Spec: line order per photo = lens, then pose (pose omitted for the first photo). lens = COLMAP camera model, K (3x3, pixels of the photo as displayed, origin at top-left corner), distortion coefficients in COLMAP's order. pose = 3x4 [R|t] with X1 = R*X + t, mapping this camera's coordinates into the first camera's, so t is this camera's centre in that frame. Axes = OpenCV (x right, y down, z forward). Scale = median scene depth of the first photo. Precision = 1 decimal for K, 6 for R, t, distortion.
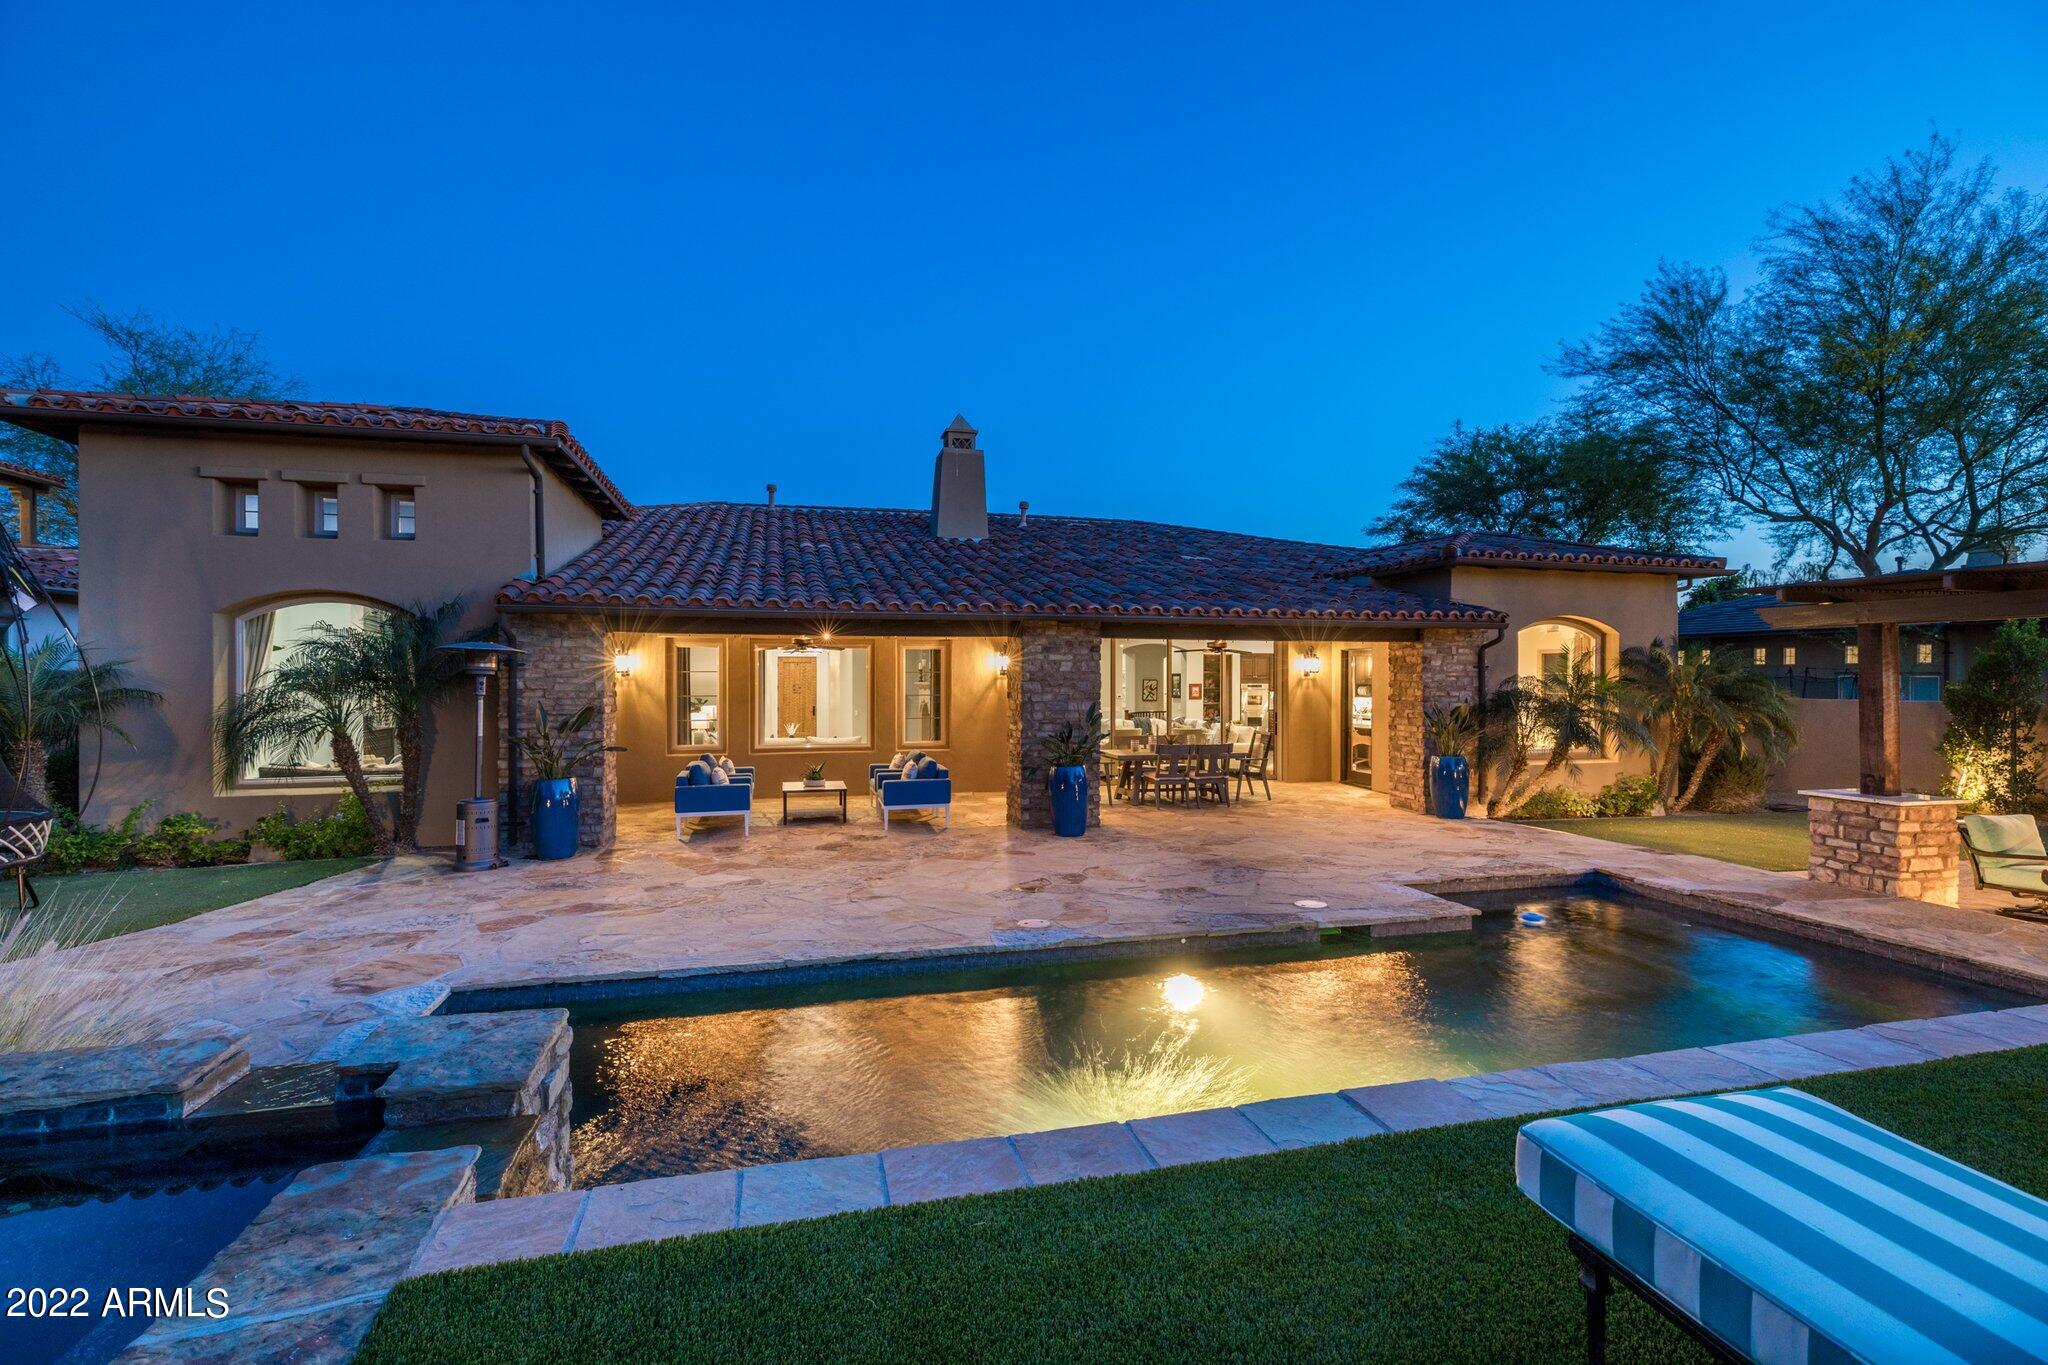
lens RADIAL K [[917.3, 0, 1017.8], [0, 917.3, 676.7], [0, 0, 1]] dist [0.007672, -0.000812]
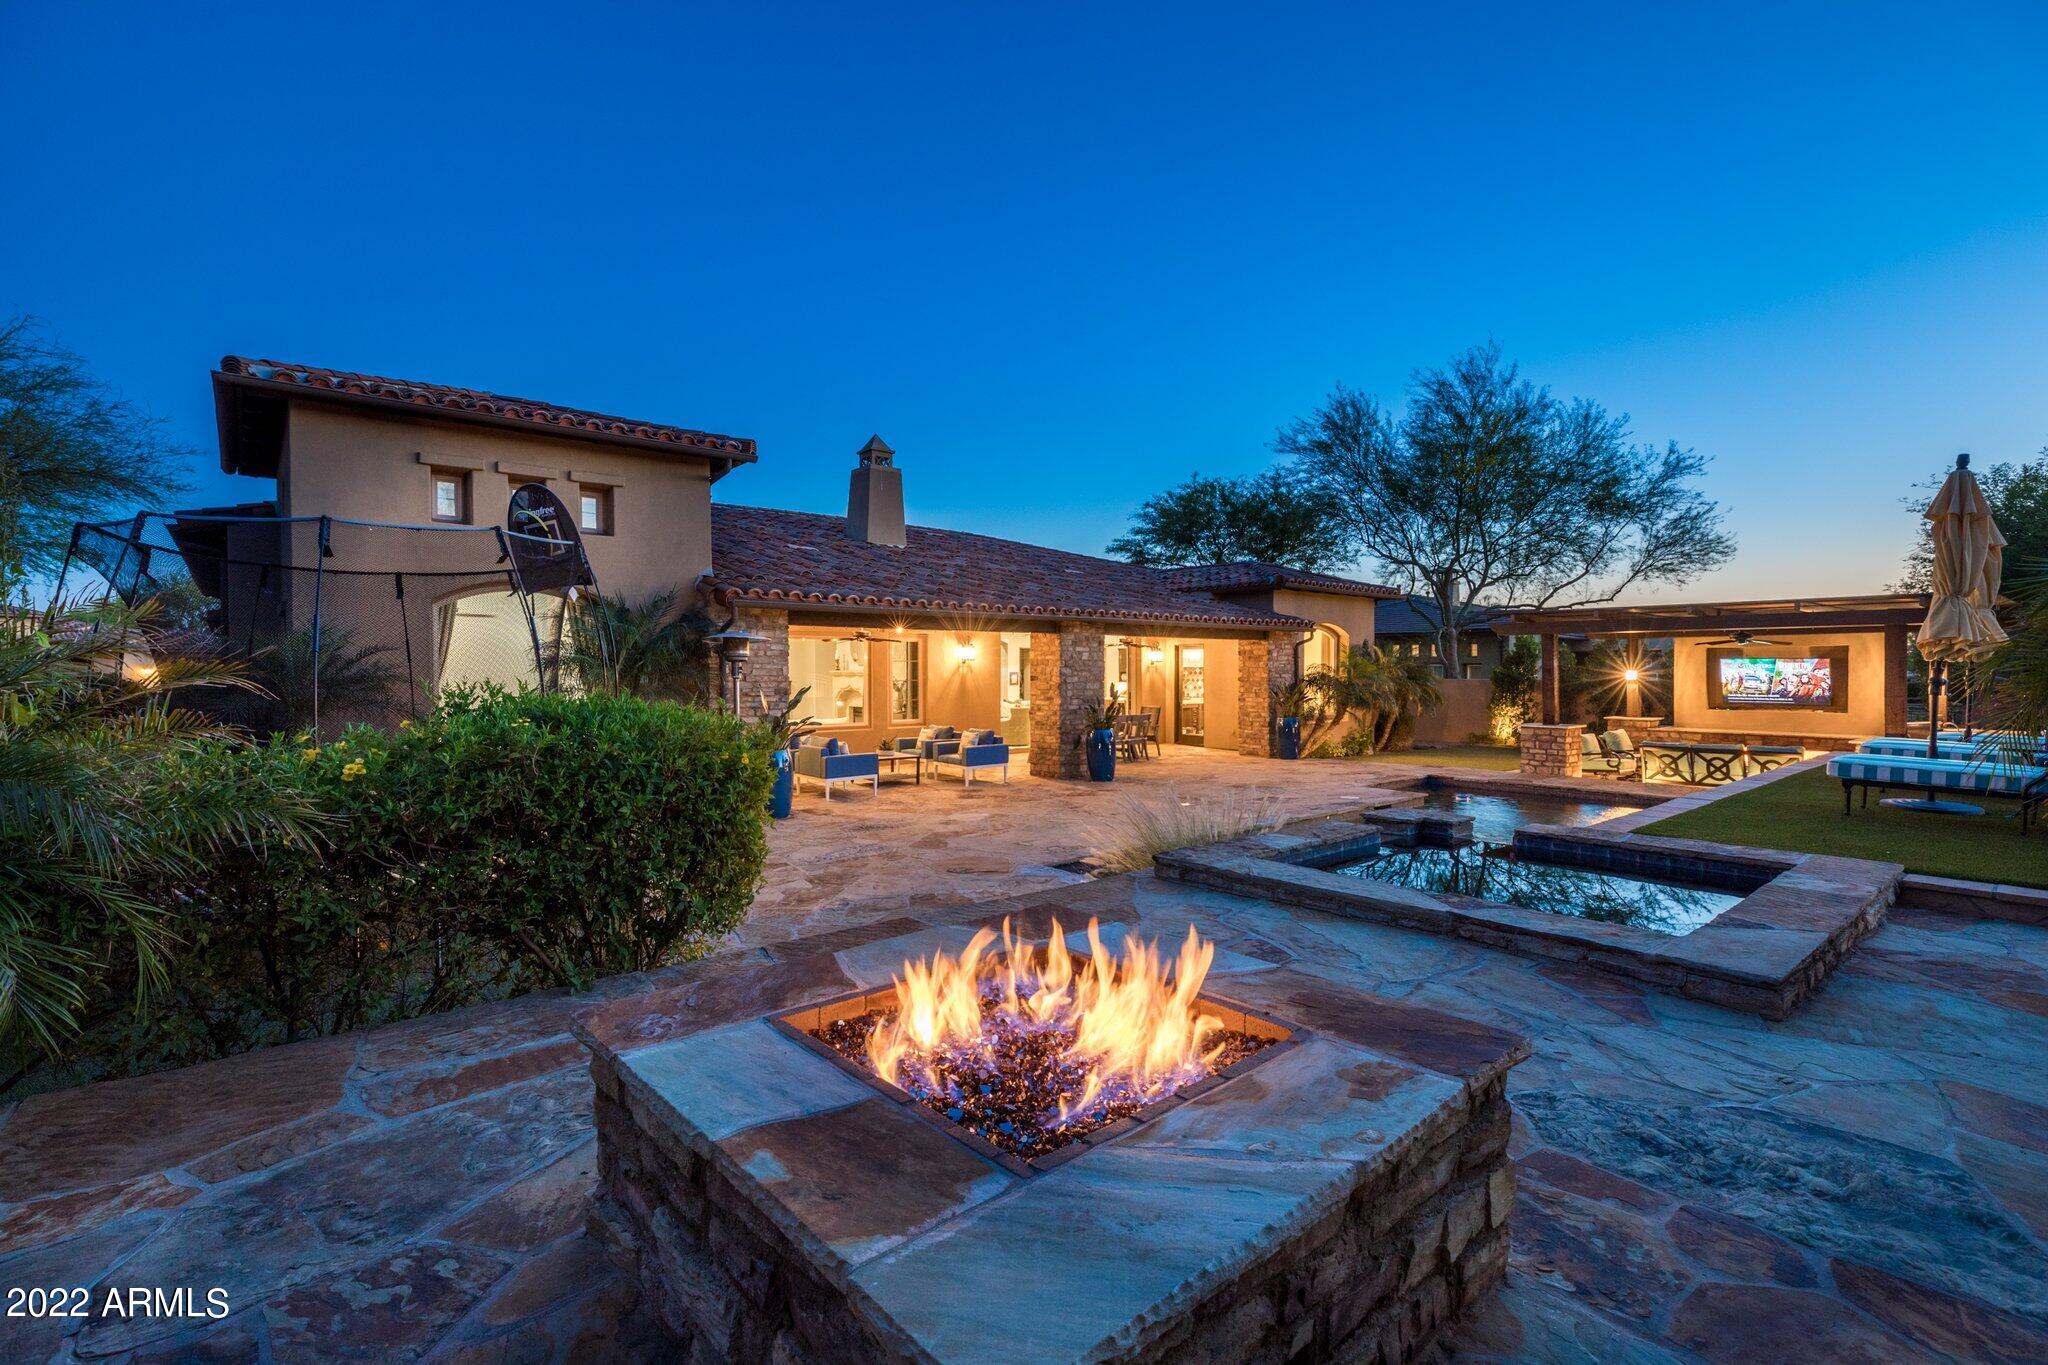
lens RADIAL K [[917.3, 0, 1023.3], [0, 917.3, 676.8], [0, 0, 1]] dist [0.007672, -0.000812]
pose [[0.899117, -0.006668, 0.437657, -0.511425], [0.003424, 0.999961, 0.008200, 0.006683], [-0.437695, -0.005874, 0.899104, -0.130894]]
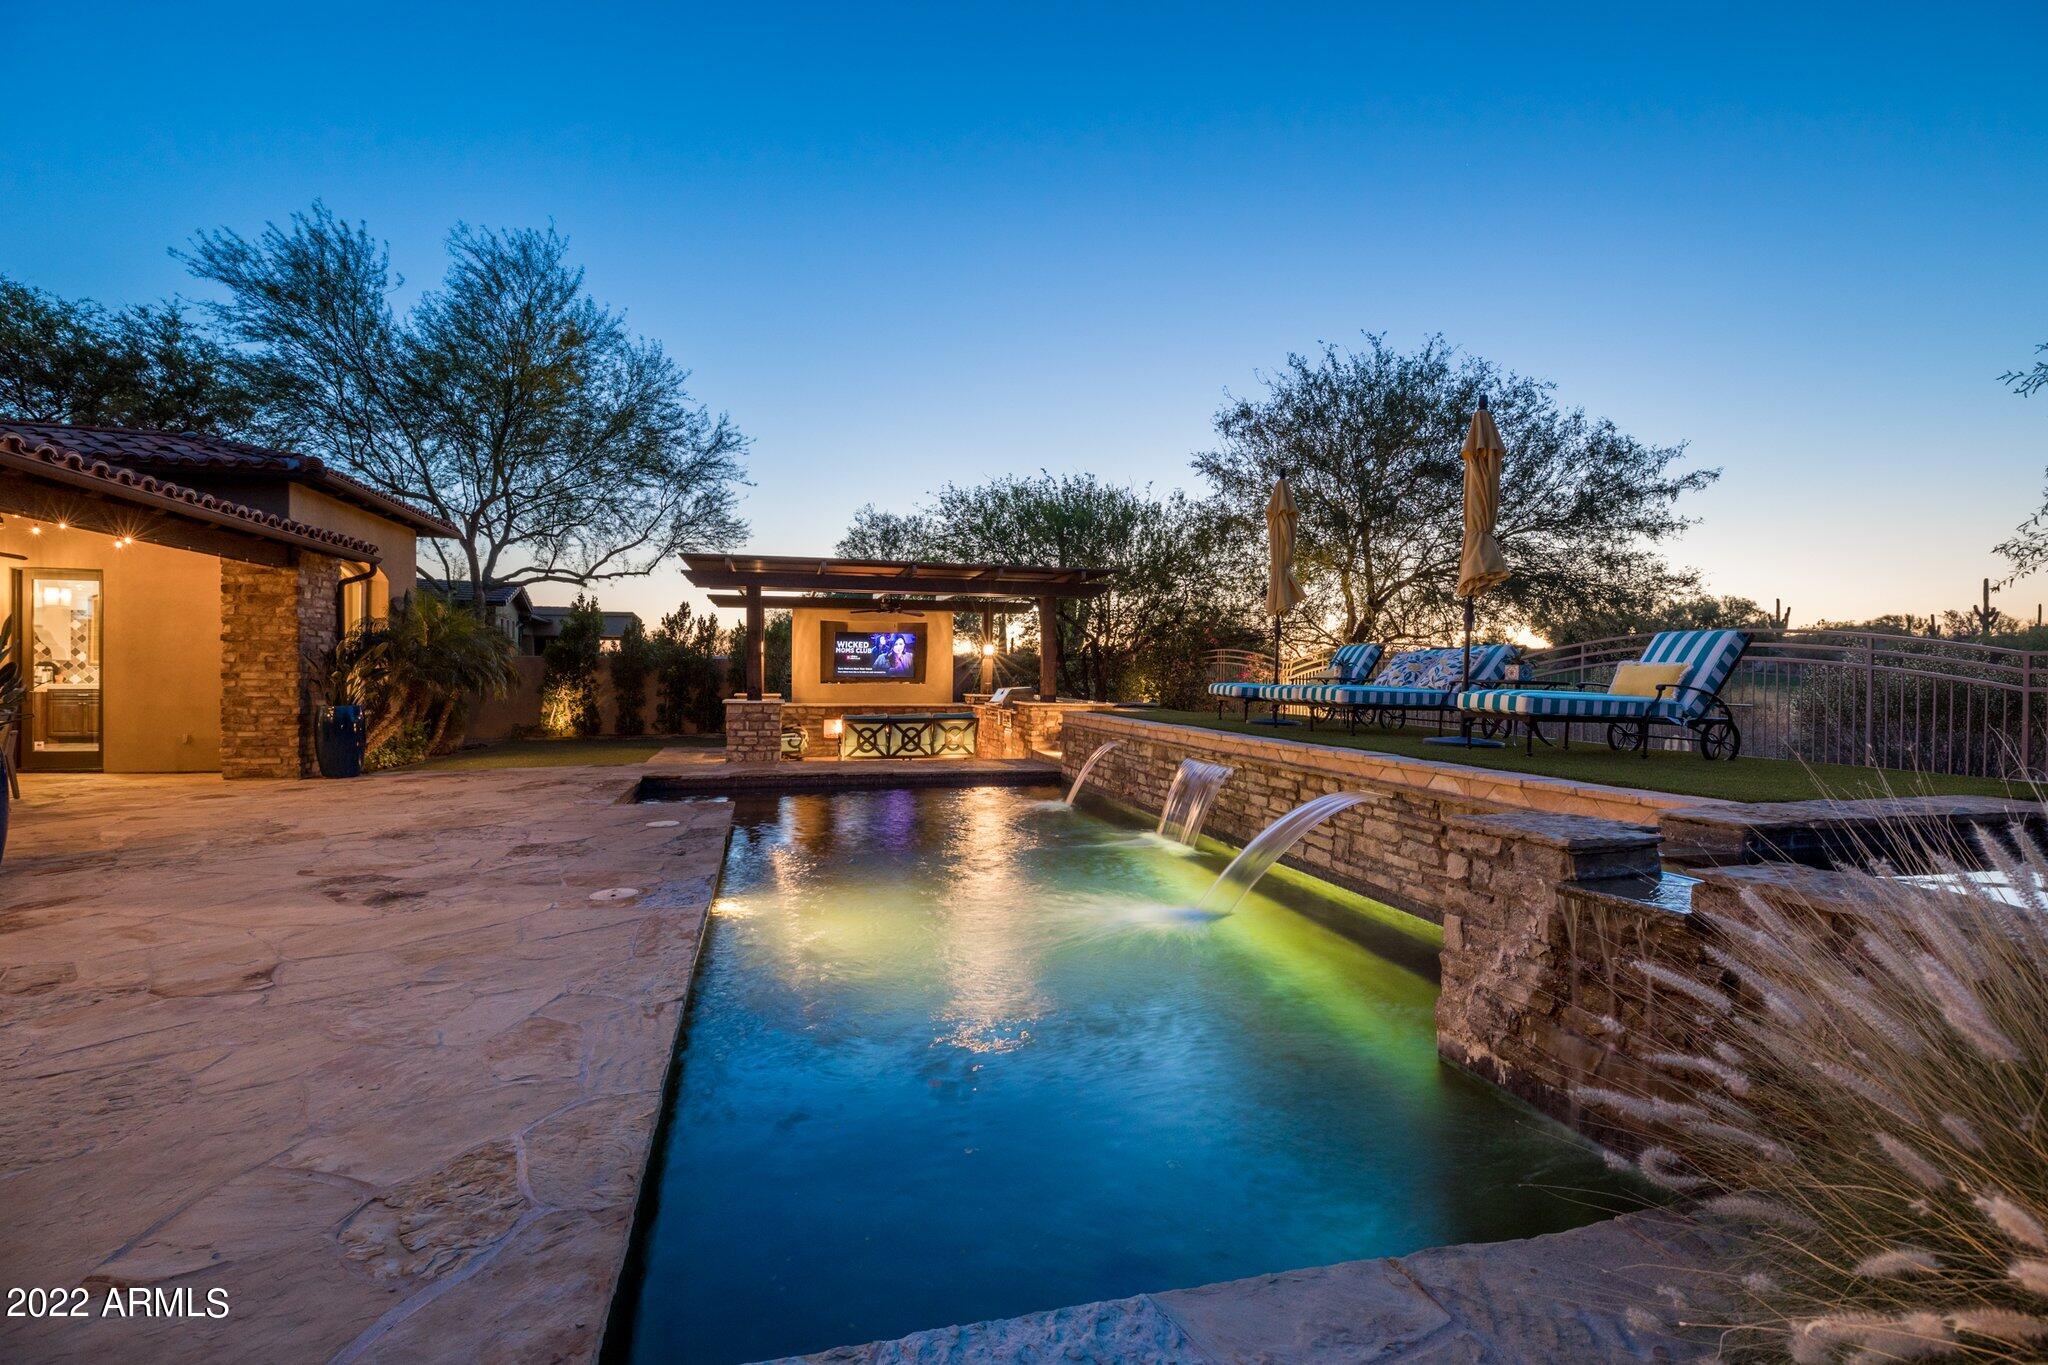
lens RADIAL K [[917.3, 0, 1003.3], [0, 917.3, 681.5], [0, 0, 1]] dist [0.007672, -0.000812]
pose [[0.002738, -0.013725, 0.999902, -0.351505], [-0.007161, 0.999880, 0.013745, 0.043738], [-0.999971, -0.007198, 0.002639, 0.346757]]
